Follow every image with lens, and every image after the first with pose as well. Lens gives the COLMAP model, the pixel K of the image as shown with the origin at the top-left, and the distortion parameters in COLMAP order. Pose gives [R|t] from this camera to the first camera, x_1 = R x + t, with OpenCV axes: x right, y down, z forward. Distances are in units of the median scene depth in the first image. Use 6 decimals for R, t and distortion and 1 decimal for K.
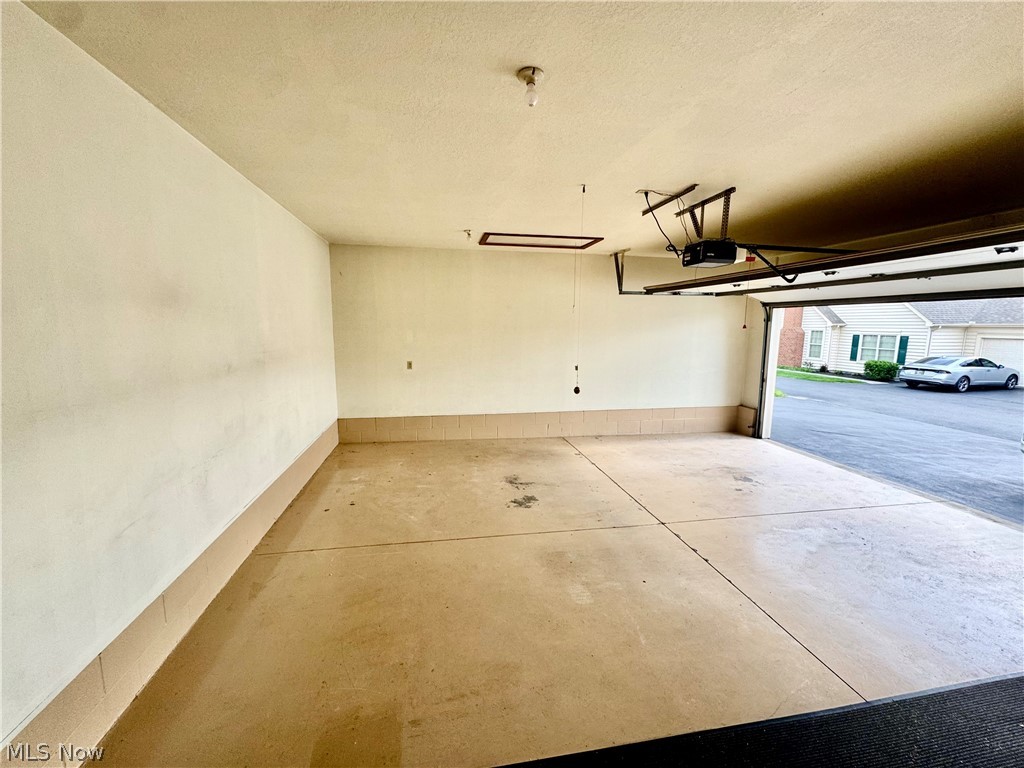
lens RADIAL K [[409.4, 0, 511.3], [0, 409.4, 382.8], [0, 0, 1]] dist [-0.003521, 0.000006]
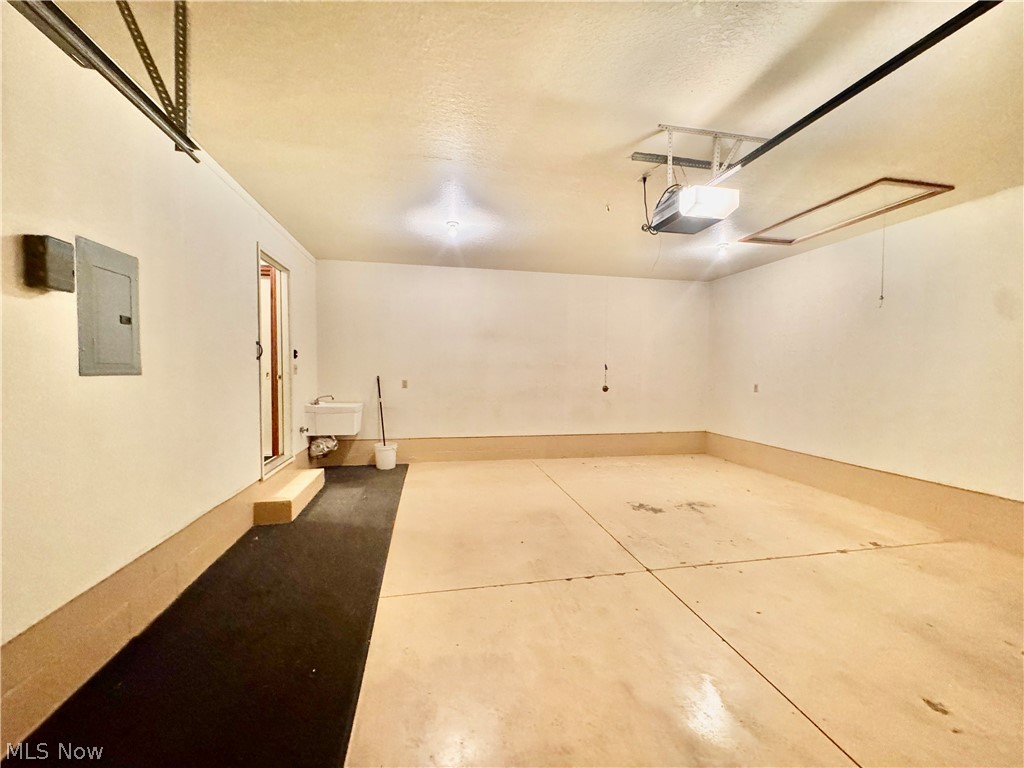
lens RADIAL K [[409.4, 0, 512.2], [0, 409.4, 382.6], [0, 0, 1]] dist [-0.003521, 0.000006]
pose [[0.009593, 0.024026, -0.999665, 1.016026], [-0.146107, 0.989016, 0.022368, 0.011143], [0.989222, 0.145843, 0.012998, 0.612007]]
